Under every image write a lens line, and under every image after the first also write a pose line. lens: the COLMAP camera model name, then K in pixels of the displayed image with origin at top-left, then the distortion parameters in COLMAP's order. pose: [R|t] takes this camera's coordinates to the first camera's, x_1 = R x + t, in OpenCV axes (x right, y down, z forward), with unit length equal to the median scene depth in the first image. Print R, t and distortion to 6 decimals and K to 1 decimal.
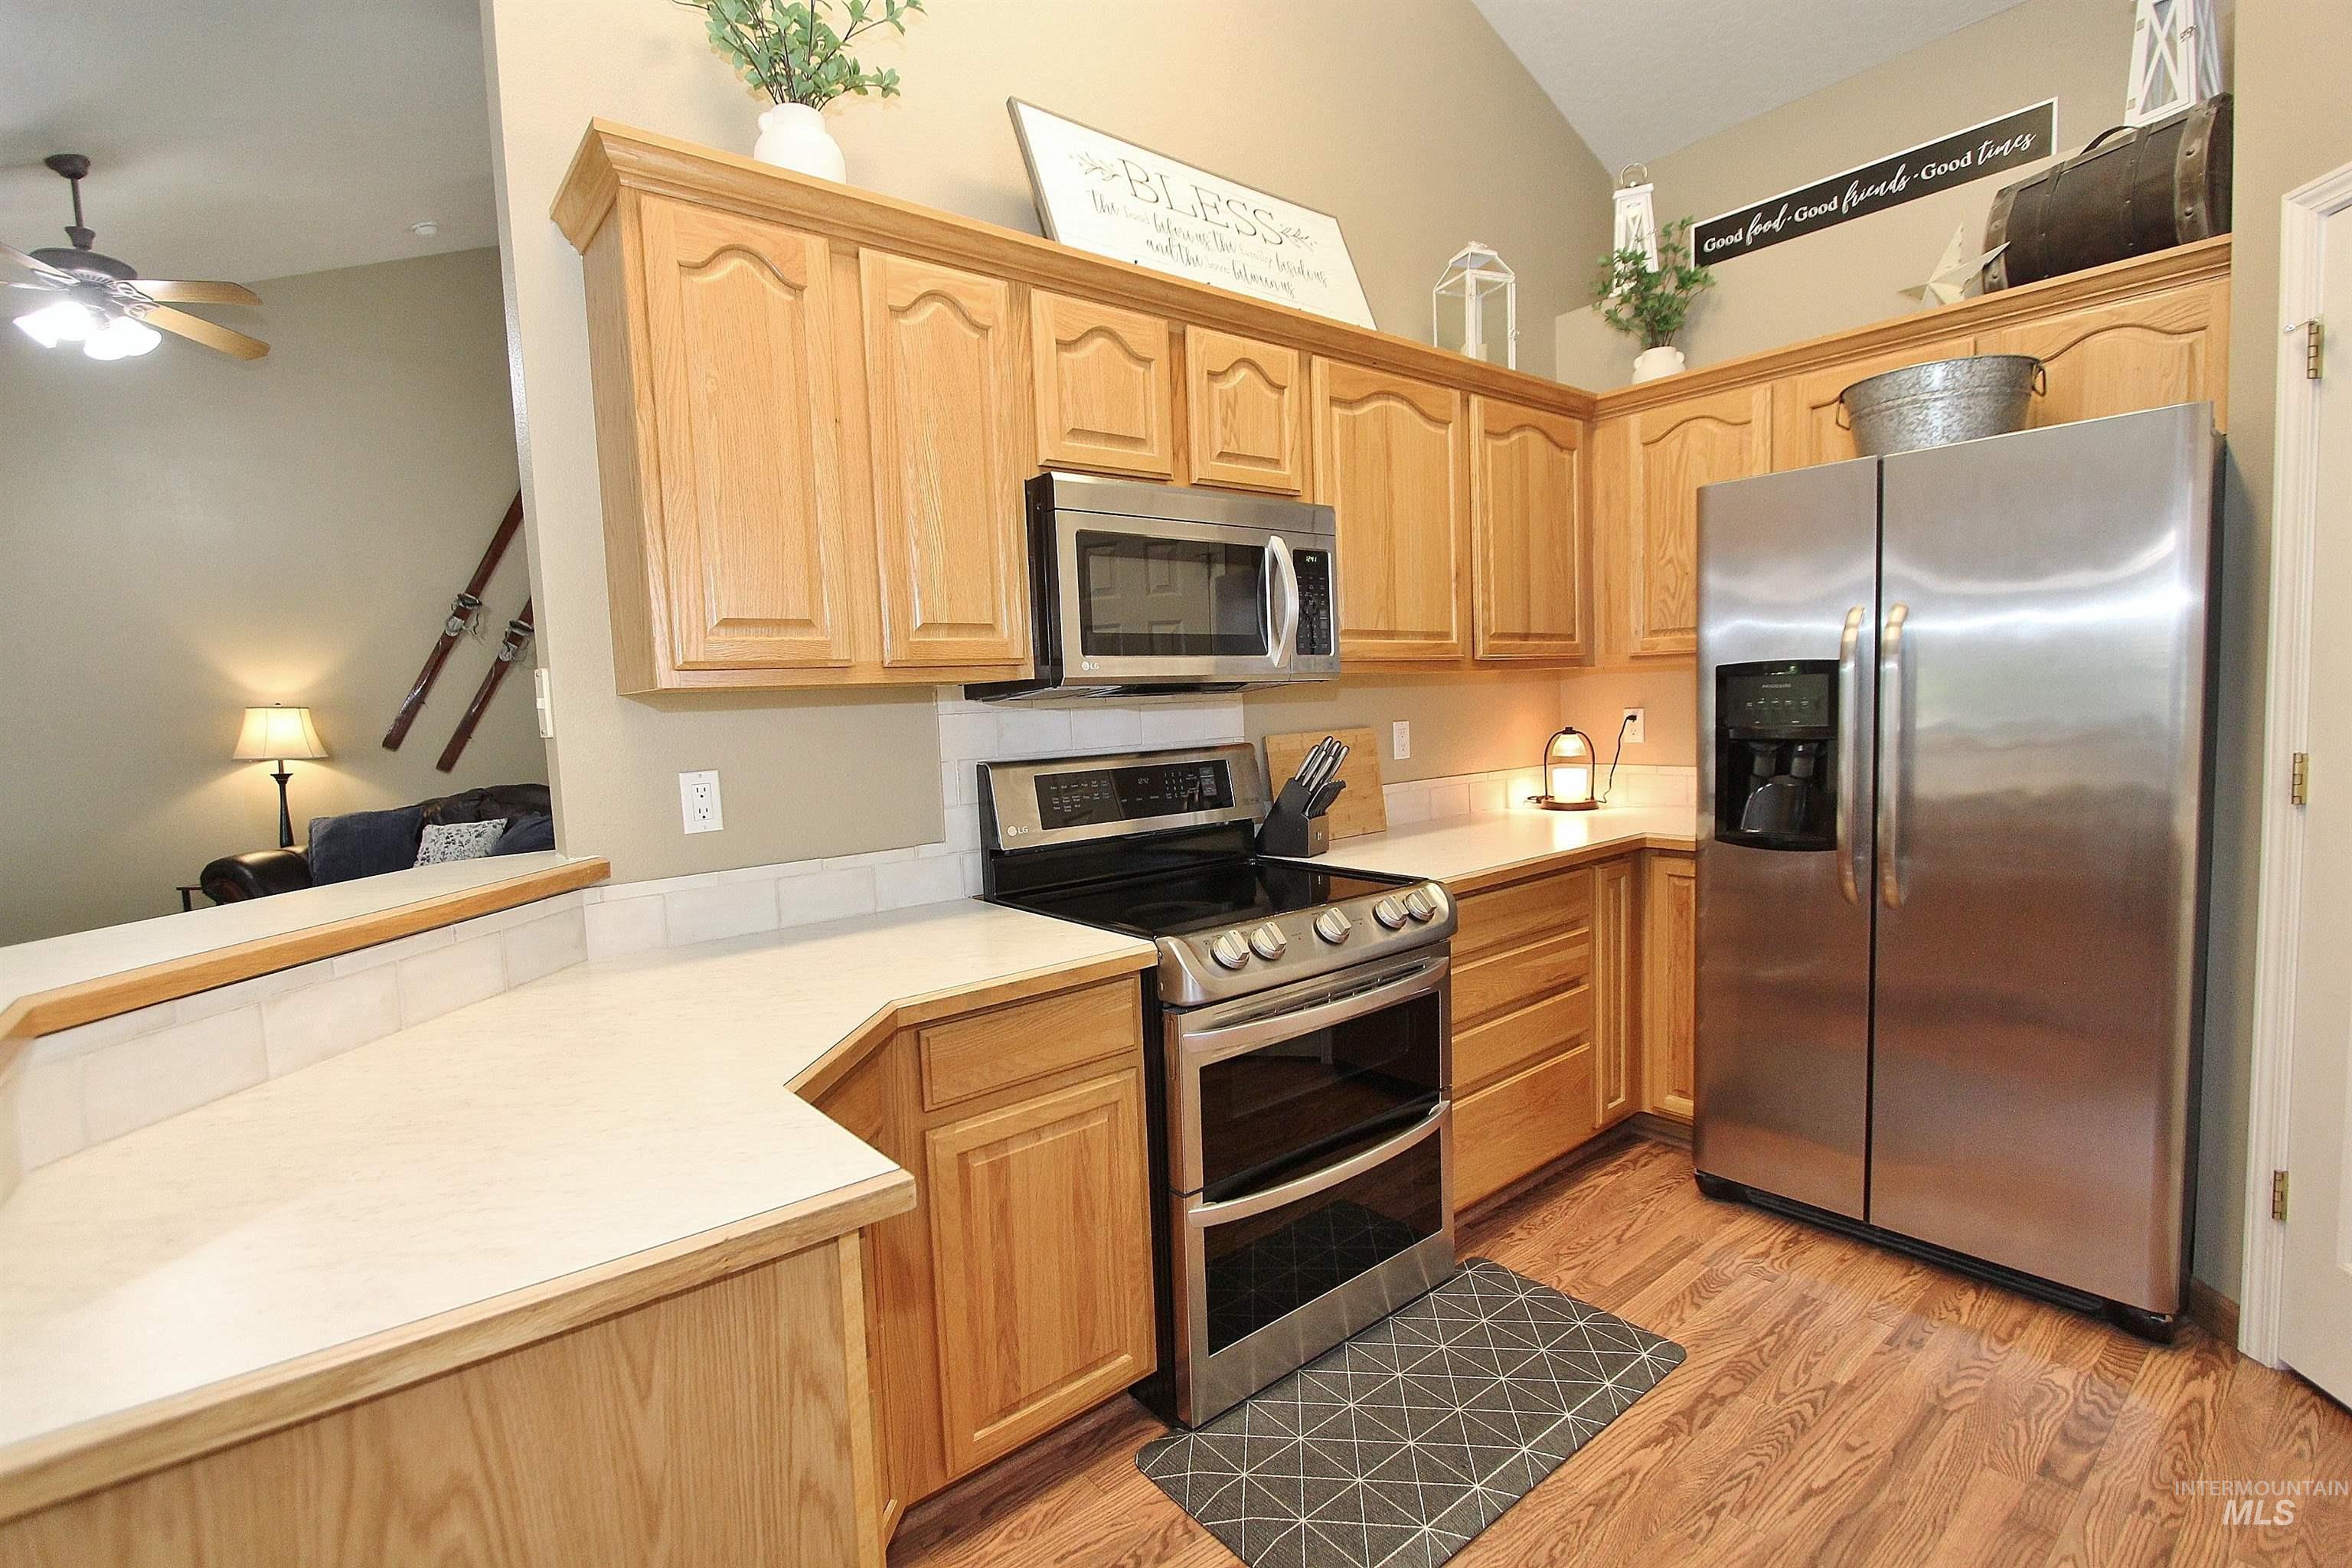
lens RADIAL K [[1081.6, 0, 1176.8], [0, 1081.6, 783.7], [0, 0, 1]] dist [-0.012846, 0.001211]
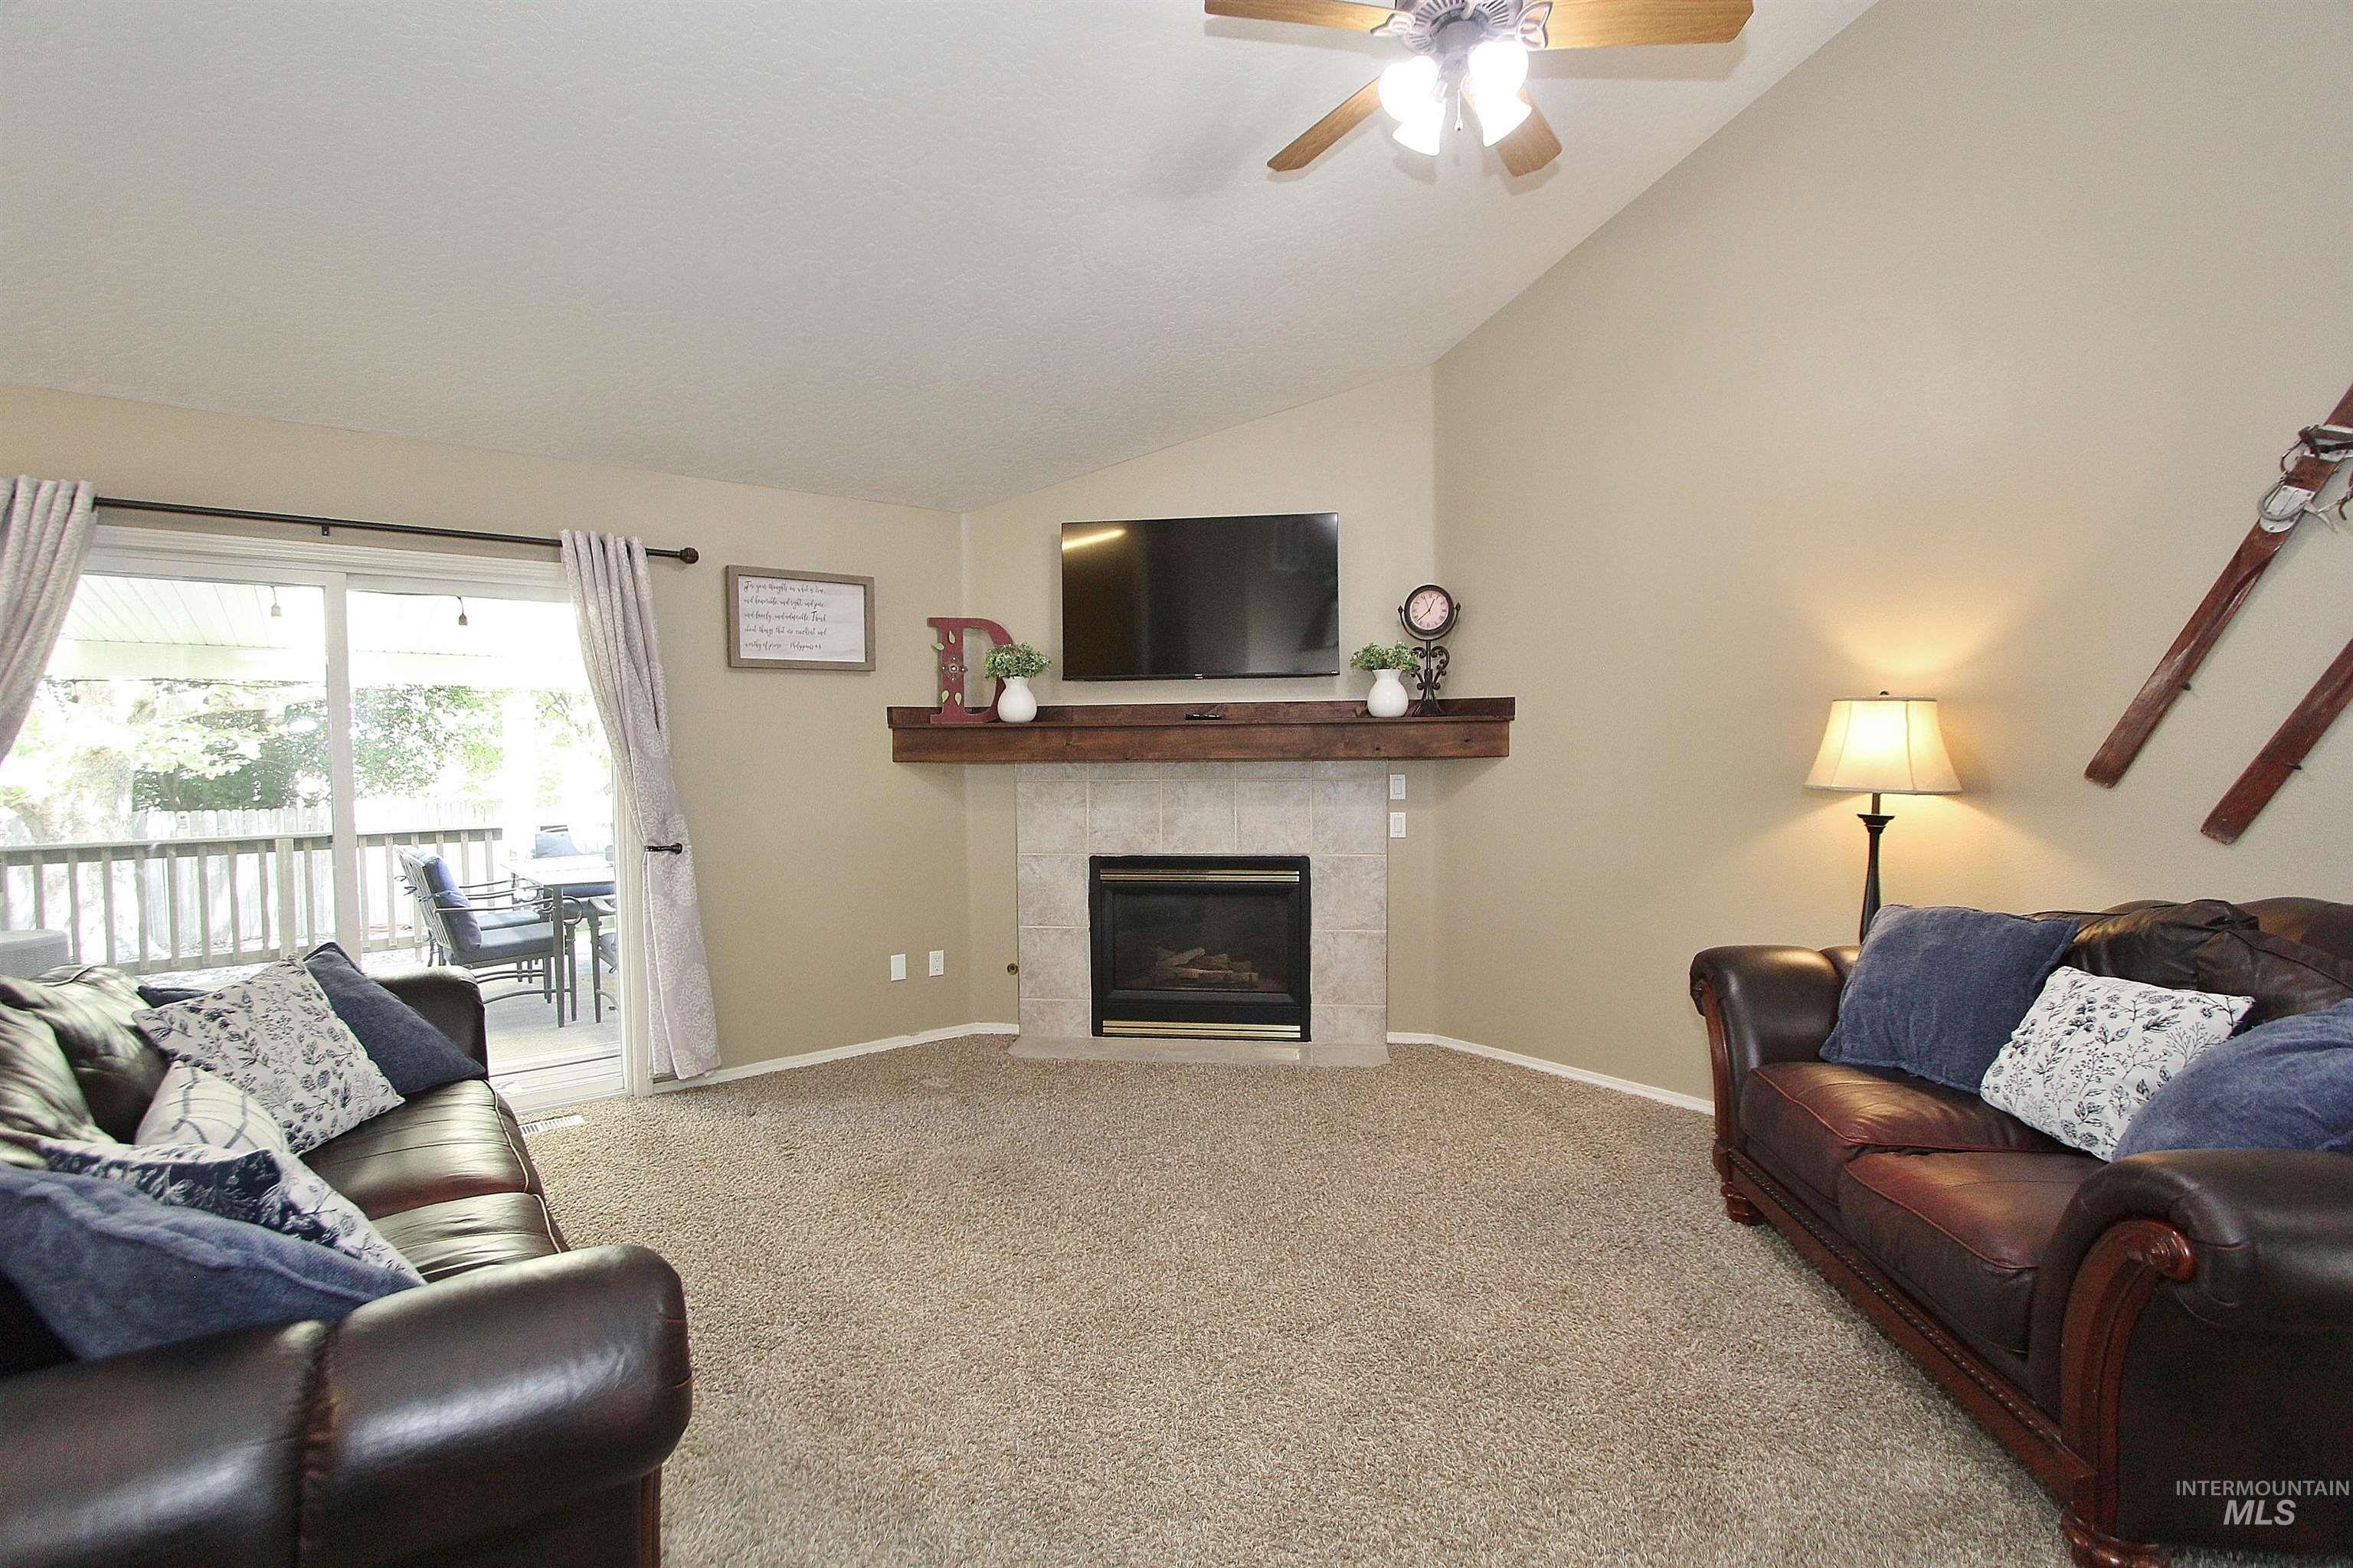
lens RADIAL K [[1082.1, 0, 1164.4], [0, 1082.1, 785.5], [0, 0, 1]] dist [-0.012846, 0.001211]
pose [[-0.006762, 0.070444, -0.997493, -0.257467], [-0.065013, 0.995374, 0.070735, -0.040582], [0.997862, 0.065328, -0.002151, 0.614312]]
